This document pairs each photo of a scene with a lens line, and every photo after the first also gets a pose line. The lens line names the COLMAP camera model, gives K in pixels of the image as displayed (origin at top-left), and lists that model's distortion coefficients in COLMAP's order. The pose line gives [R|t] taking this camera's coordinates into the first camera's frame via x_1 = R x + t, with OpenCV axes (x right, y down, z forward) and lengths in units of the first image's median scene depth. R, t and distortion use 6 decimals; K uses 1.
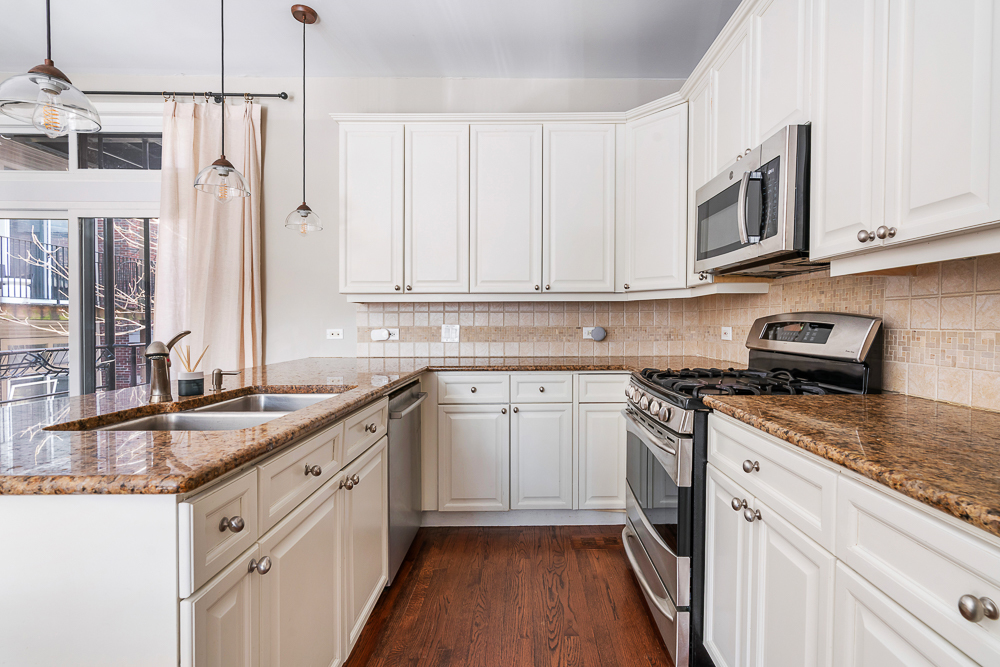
lens RADIAL K [[453.4, 0, 523.0], [0, 453.4, 359.2], [0, 0, 1]] dist [-0.012189, 0.006101]
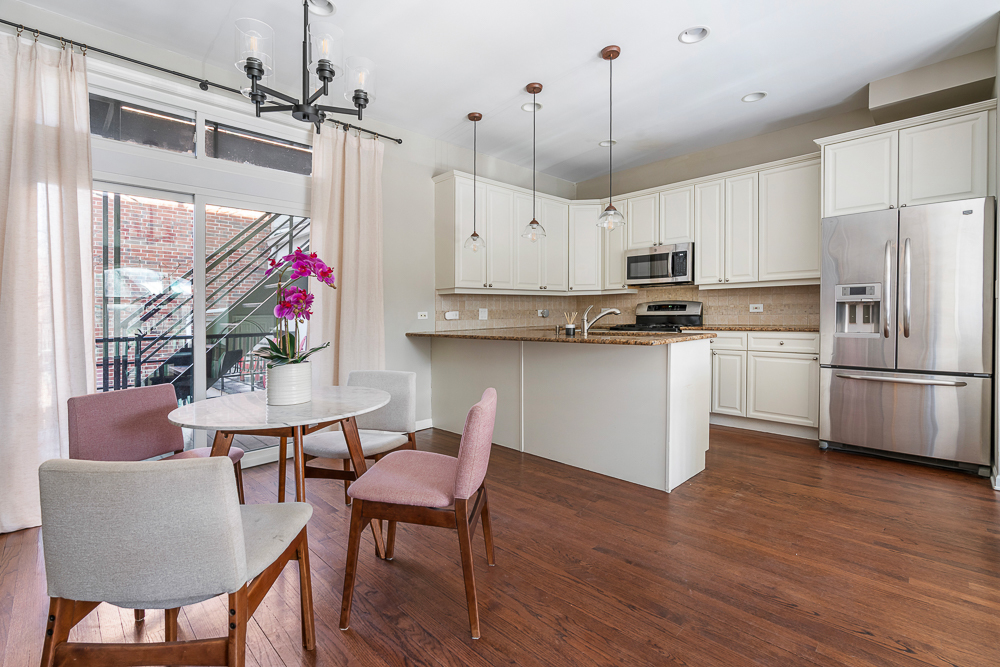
lens RADIAL K [[453.4, 0, 498.4], [0, 453.4, 324.5], [0, 0, 1]] dist [-0.012189, 0.006101]
pose [[0.704441, -0.028091, 0.709206, -1.653978], [0.073934, 0.996685, -0.033960, 0.046976], [-0.705901, 0.076357, 0.704183, -0.177466]]
